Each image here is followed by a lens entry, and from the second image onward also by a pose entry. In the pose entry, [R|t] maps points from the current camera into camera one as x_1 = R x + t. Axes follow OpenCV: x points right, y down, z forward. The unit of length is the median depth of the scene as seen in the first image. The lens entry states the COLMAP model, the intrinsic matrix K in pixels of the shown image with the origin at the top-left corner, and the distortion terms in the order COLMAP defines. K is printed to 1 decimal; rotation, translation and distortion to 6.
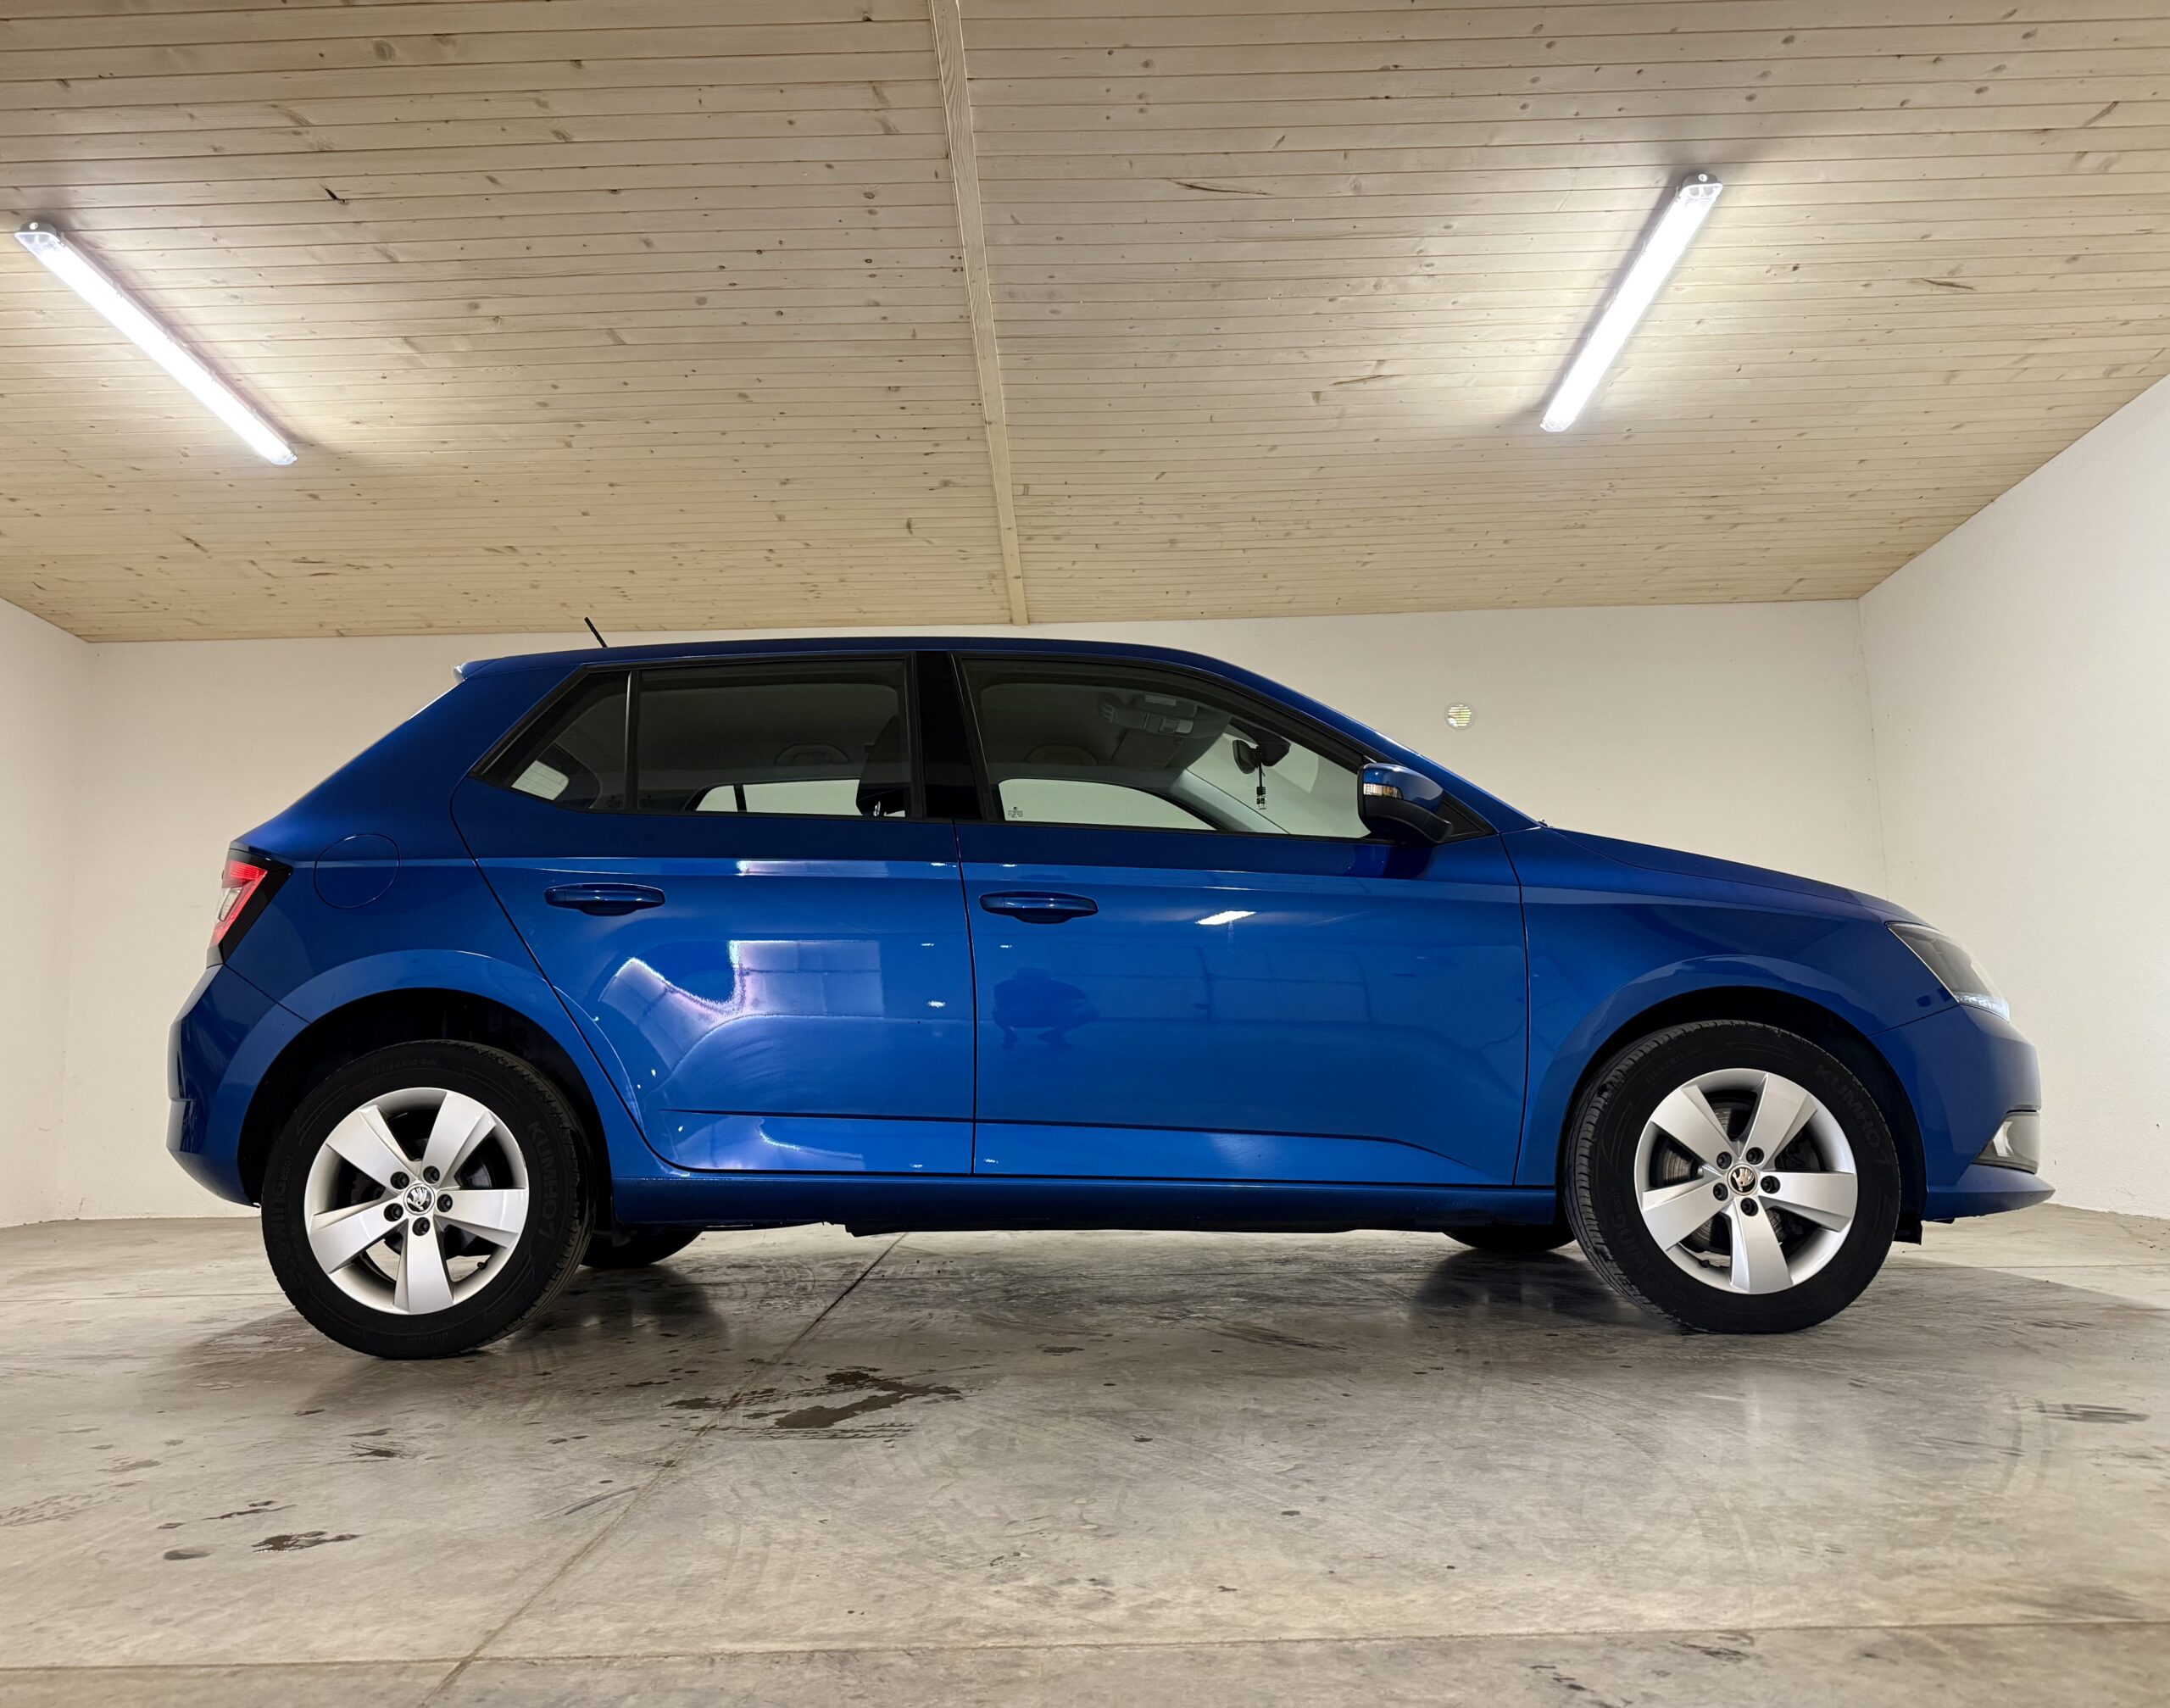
lens RADIAL K [[1623.5, 0, 1038.1], [0, 1623.5, 856.8], [0, 0, 1]] dist [0.055981, -0.074452]
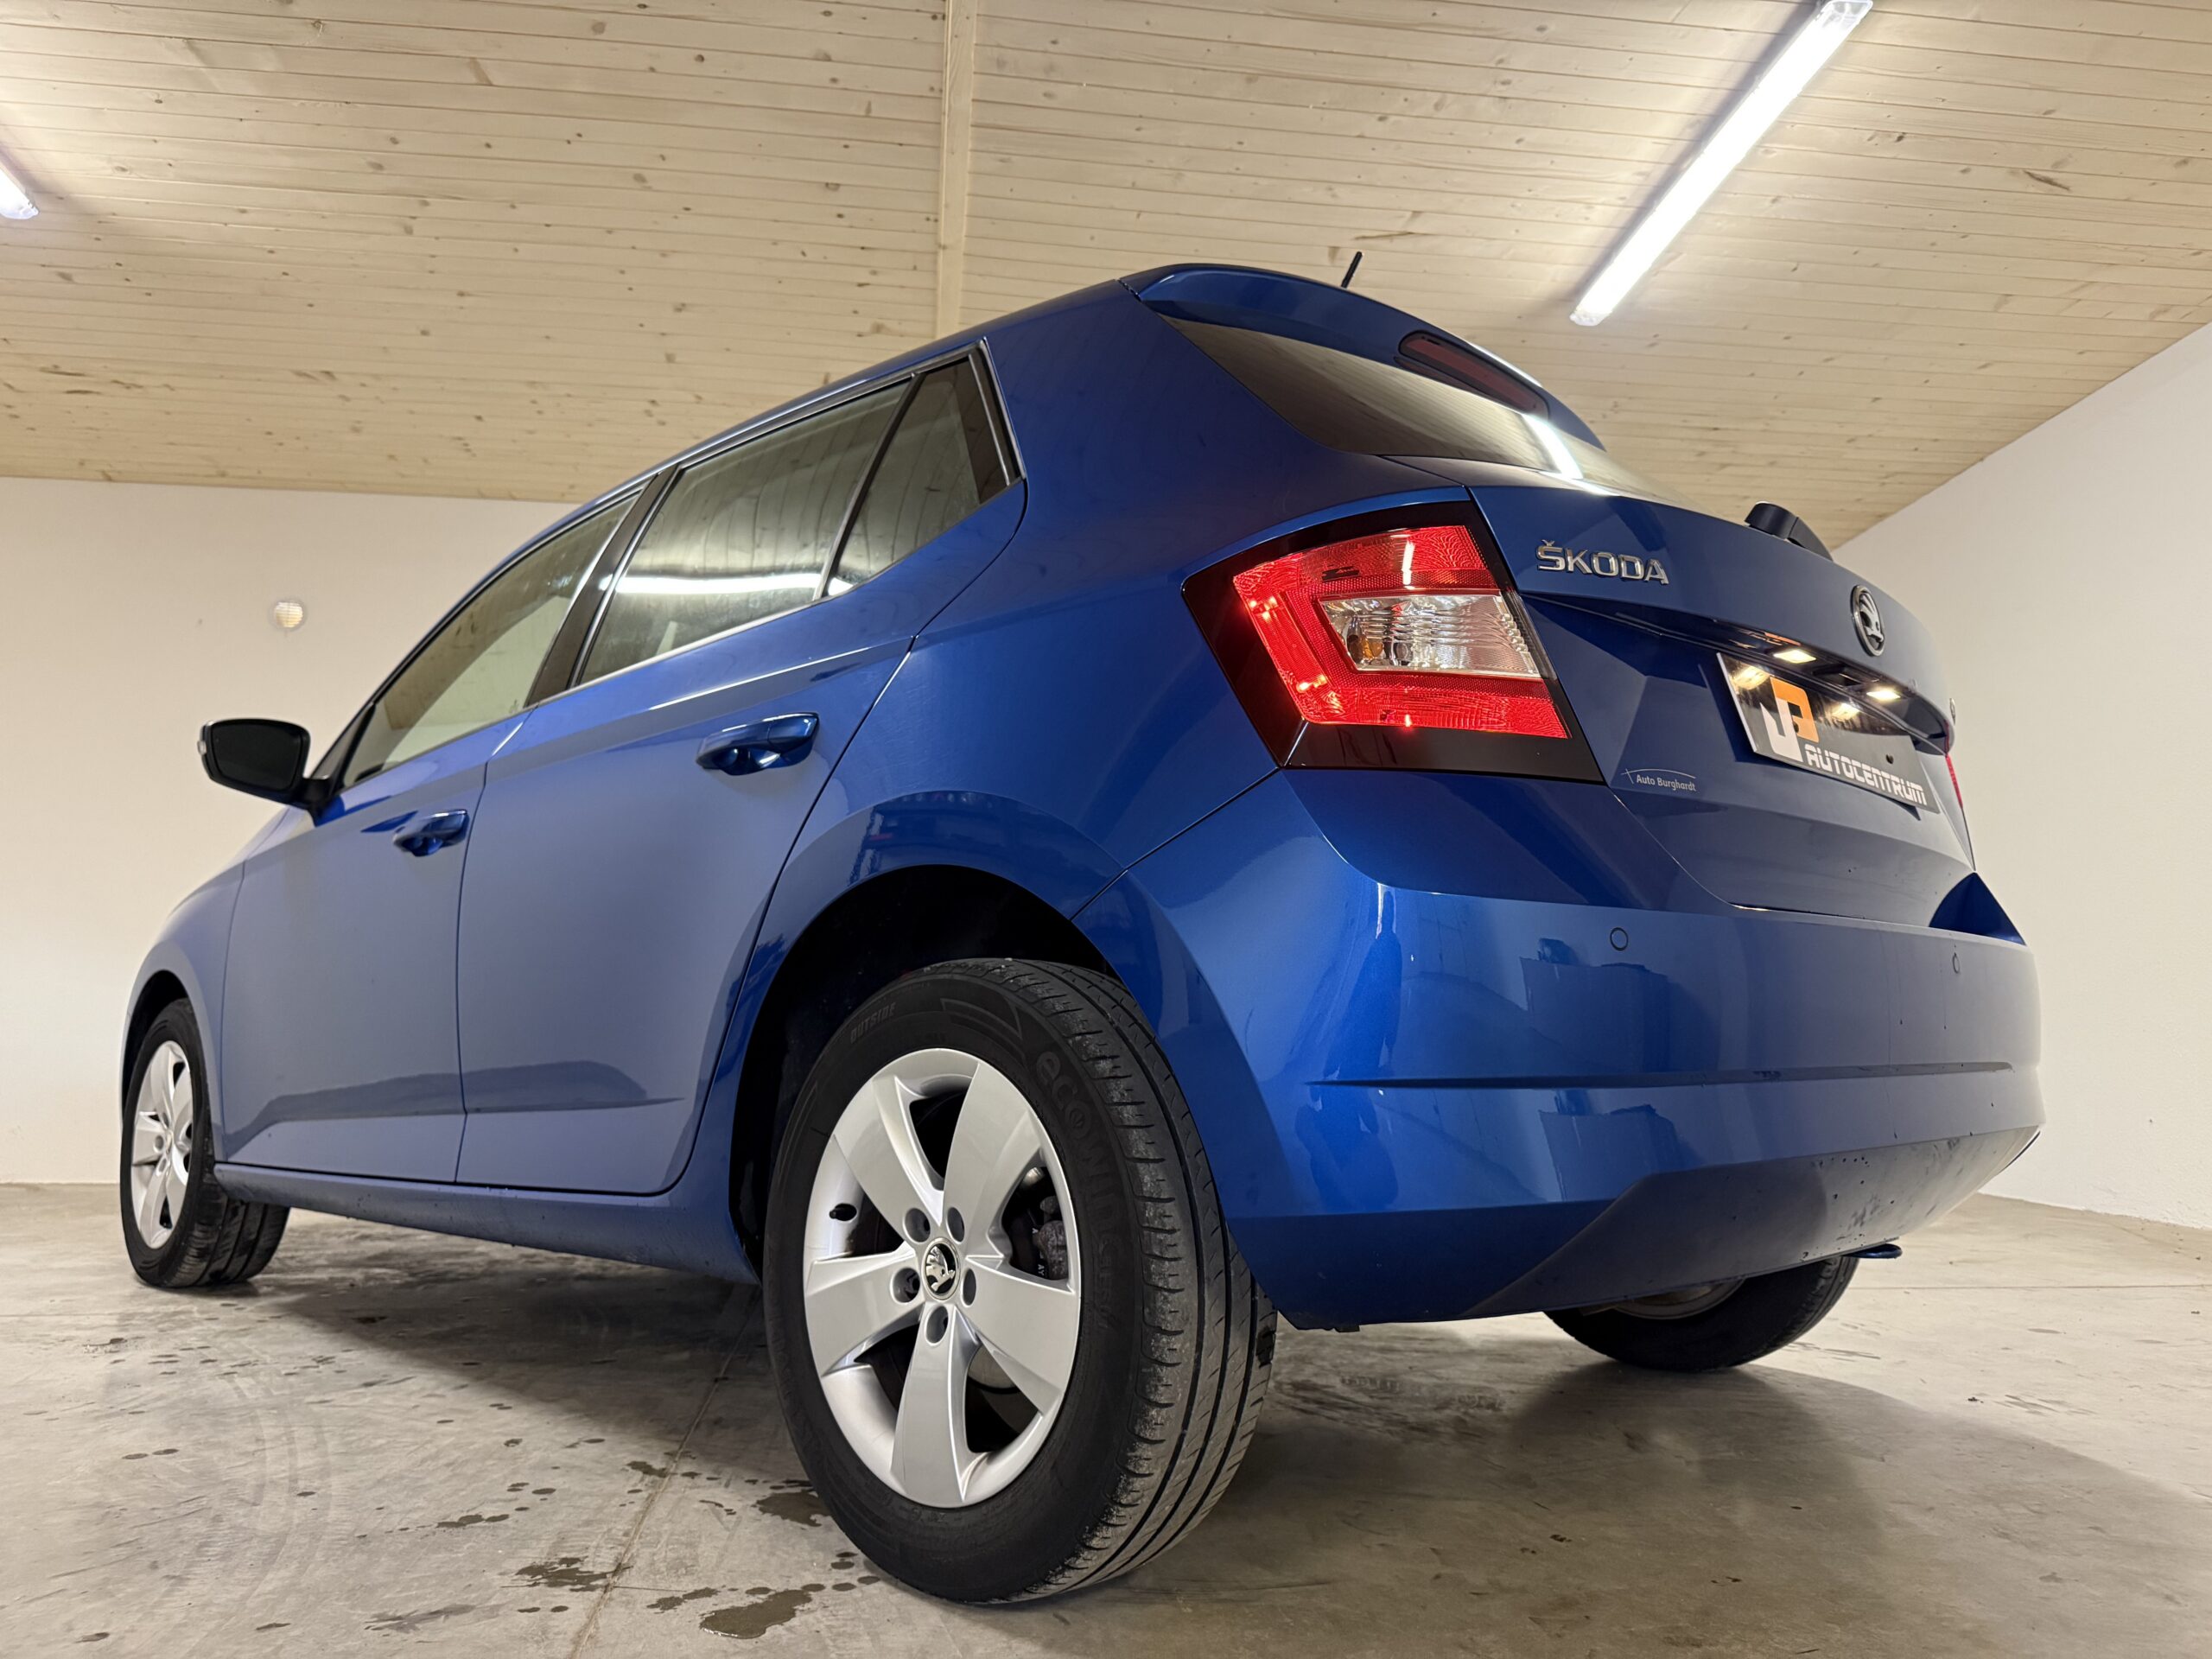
lens RADIAL K [[1579.4, 0, 1106.0], [0, 1579.4, 829.5], [0, 0, 1]] dist [0.000959, -0.005946]
pose [[0.988044, 0.045349, 0.147352, -0.060704], [-0.046201, 0.998929, 0.002368, 0.024998], [-0.147086, -0.009147, 0.989081, 0.221493]]
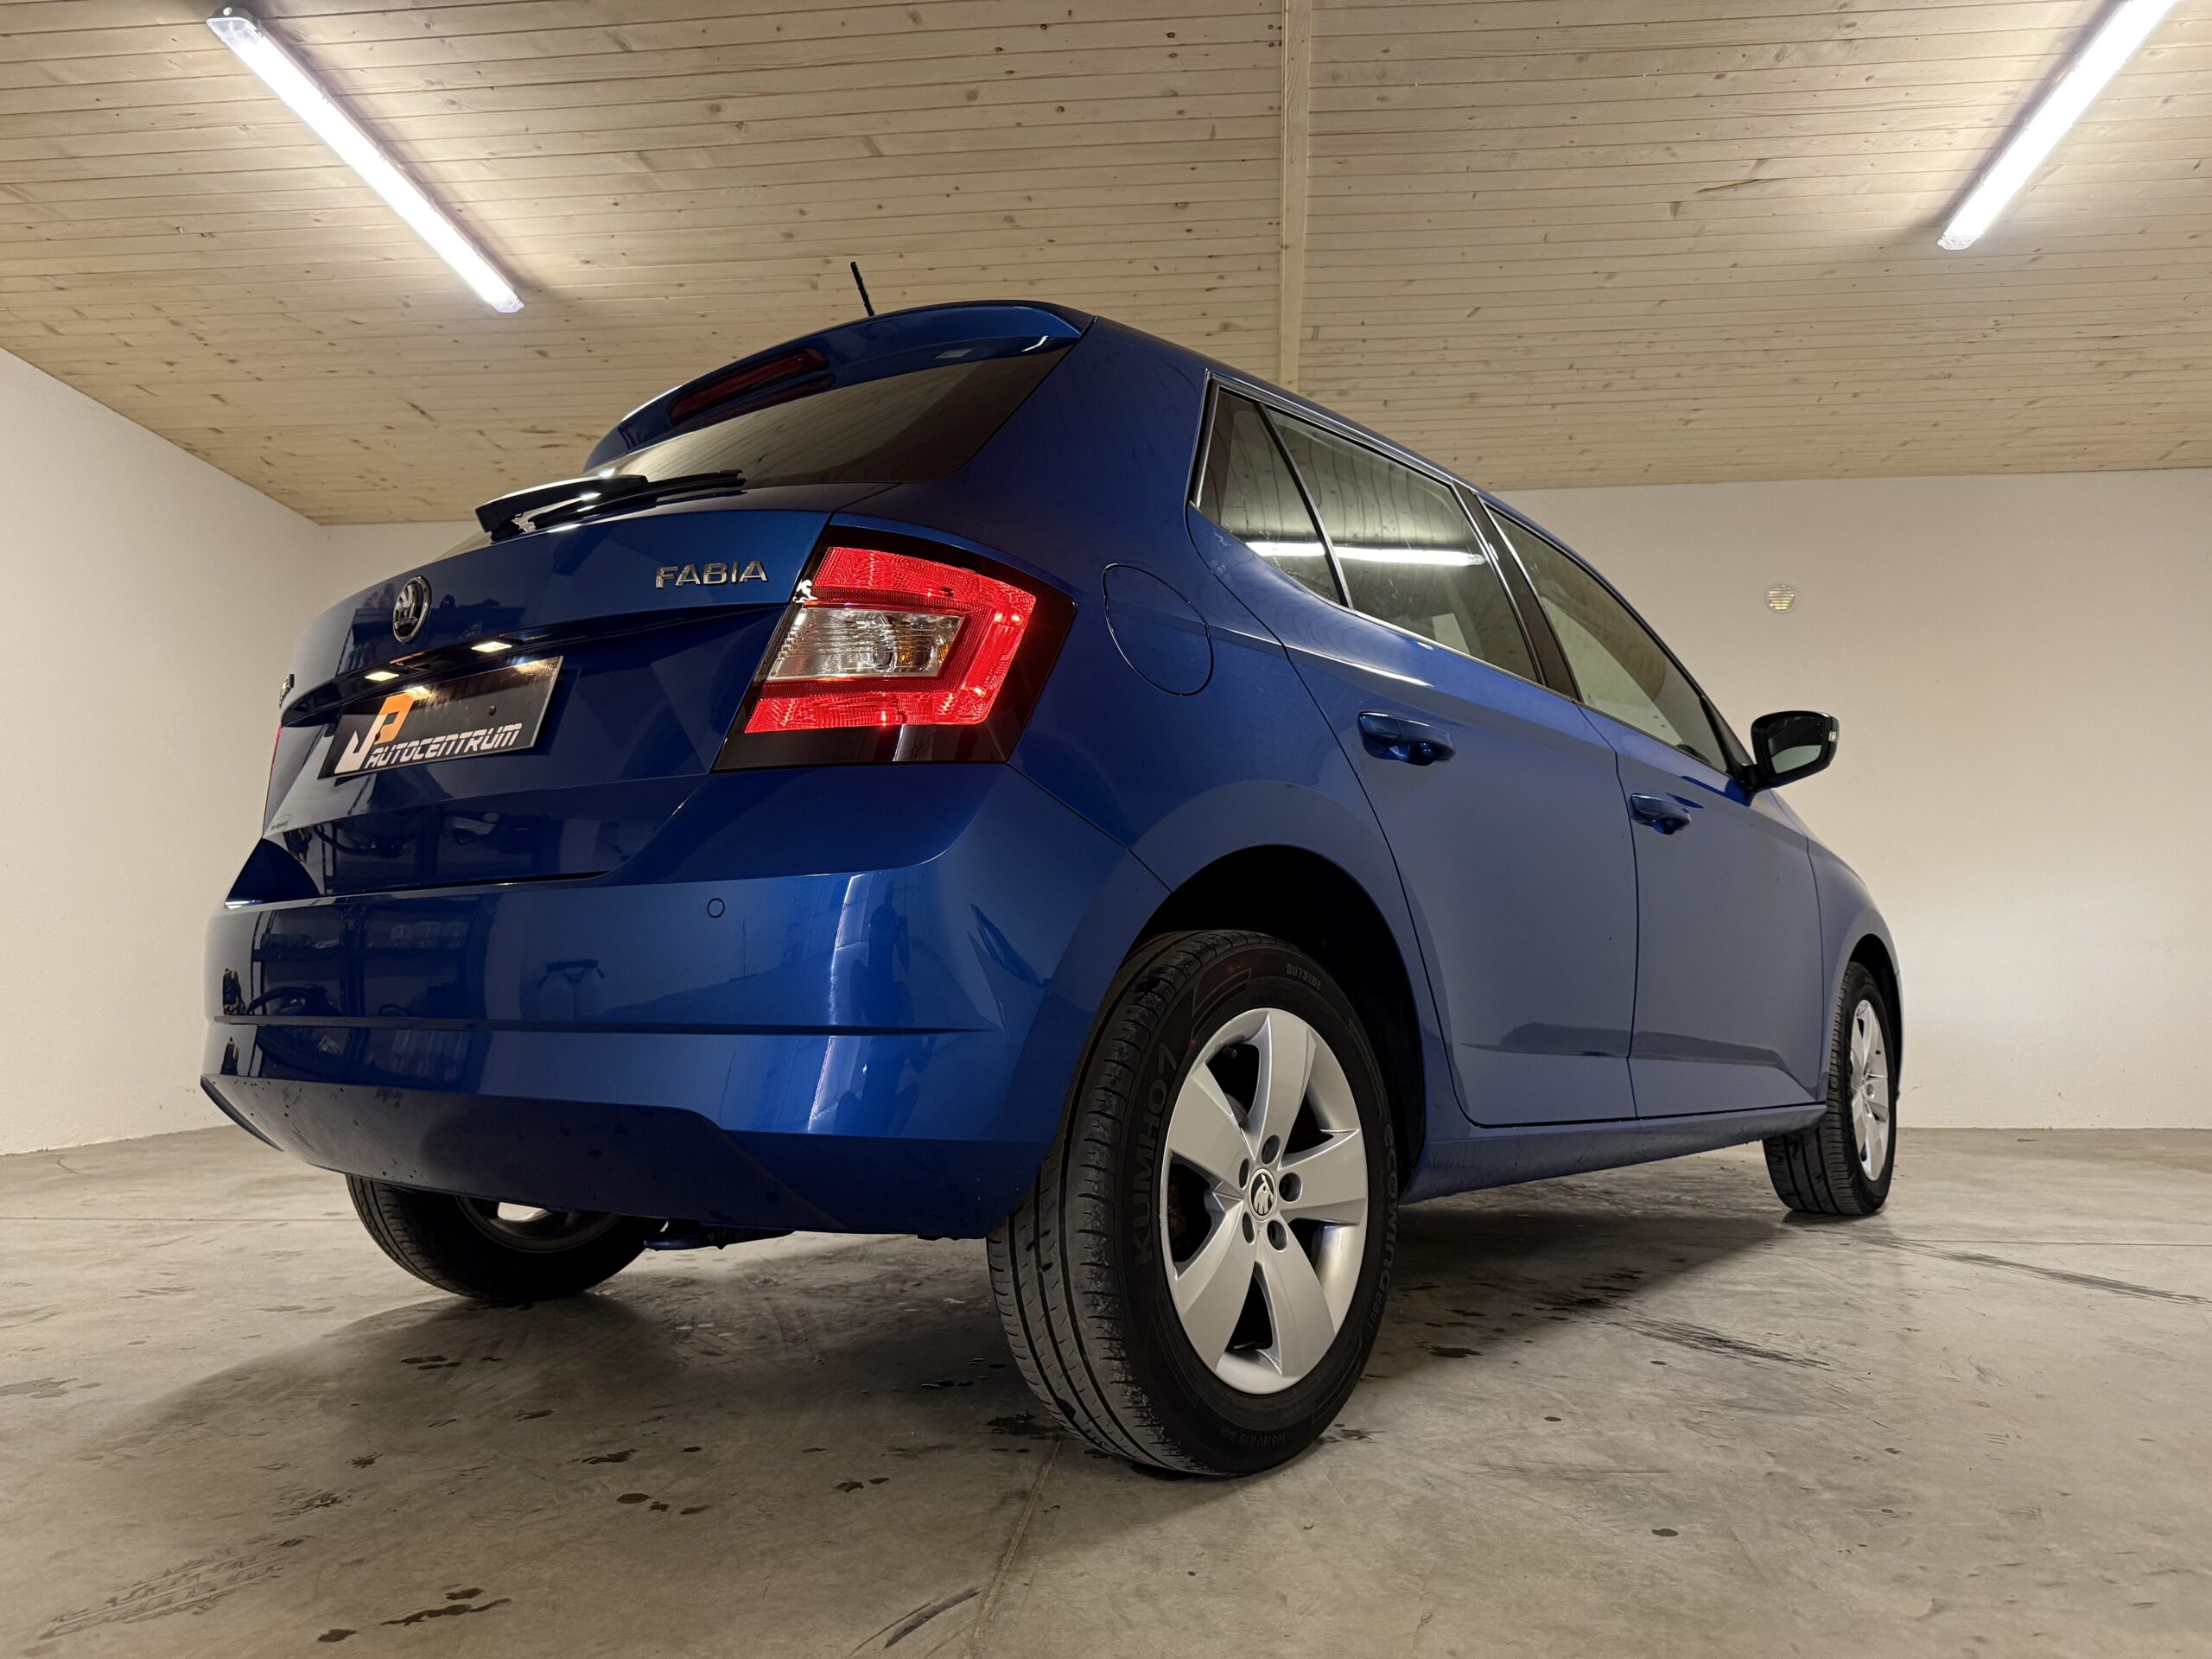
lens RADIAL K [[1579.4, 0, 1106.0], [0, 1579.4, 829.5], [0, 0, 1]] dist [0.000959, -0.005946]
pose [[0.996923, 0.011092, -0.077597, -0.065179], [-0.007993, 0.999162, 0.040132, 0.013284], [0.077978, -0.039388, 0.996177, 0.157357]]
